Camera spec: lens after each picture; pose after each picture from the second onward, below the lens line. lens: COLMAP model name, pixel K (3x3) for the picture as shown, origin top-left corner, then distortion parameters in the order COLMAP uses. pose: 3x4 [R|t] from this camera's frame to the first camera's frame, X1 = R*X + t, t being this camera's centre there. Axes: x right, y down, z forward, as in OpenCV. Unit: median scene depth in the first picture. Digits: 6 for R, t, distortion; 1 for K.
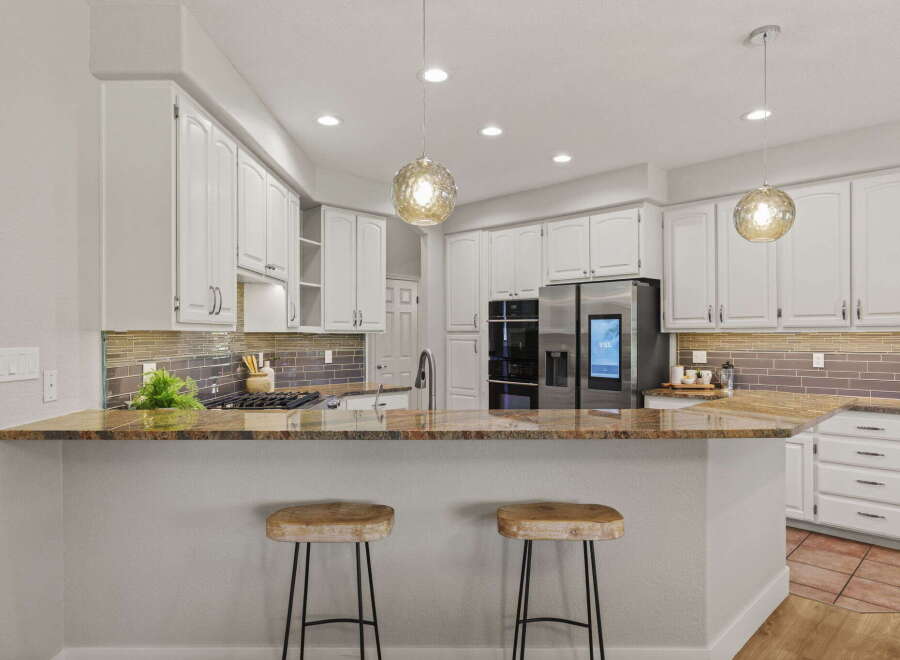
lens RADIAL K [[569.4, 0, 452.3], [0, 569.4, 338.8], [0, 0, 1]] dist [0.001728, -0.001004]
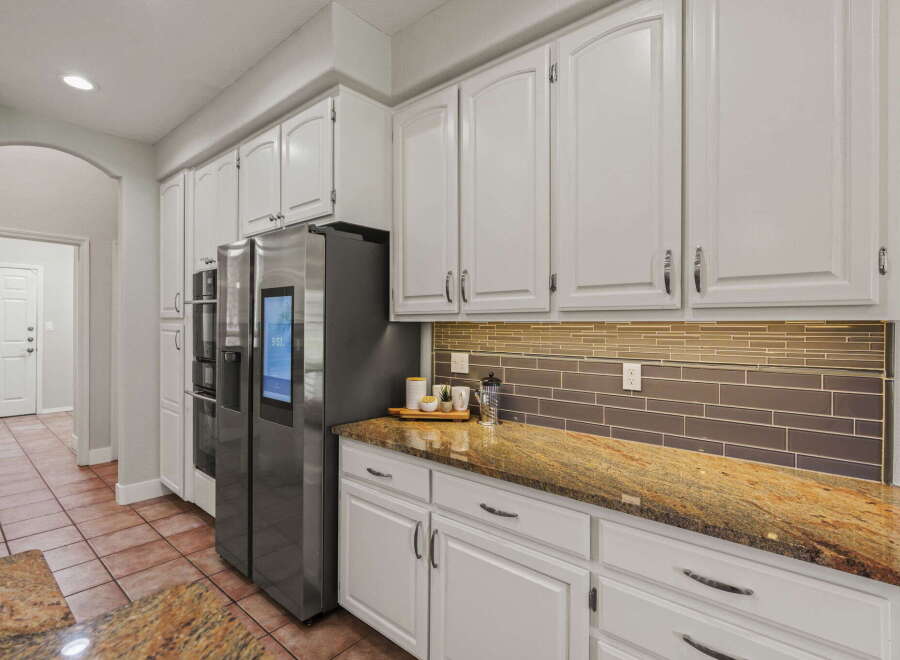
lens RADIAL K [[454.4, 0, 450.0], [0, 454.4, 330.0], [0, 0, 1]] dist [0.000605, 0.000250]
pose [[0.997889, 0.010331, 0.064122, 0.416920], [-0.010327, 0.999947, -0.000393, -0.002582], [-0.064123, -0.000270, 0.997942, 0.551998]]
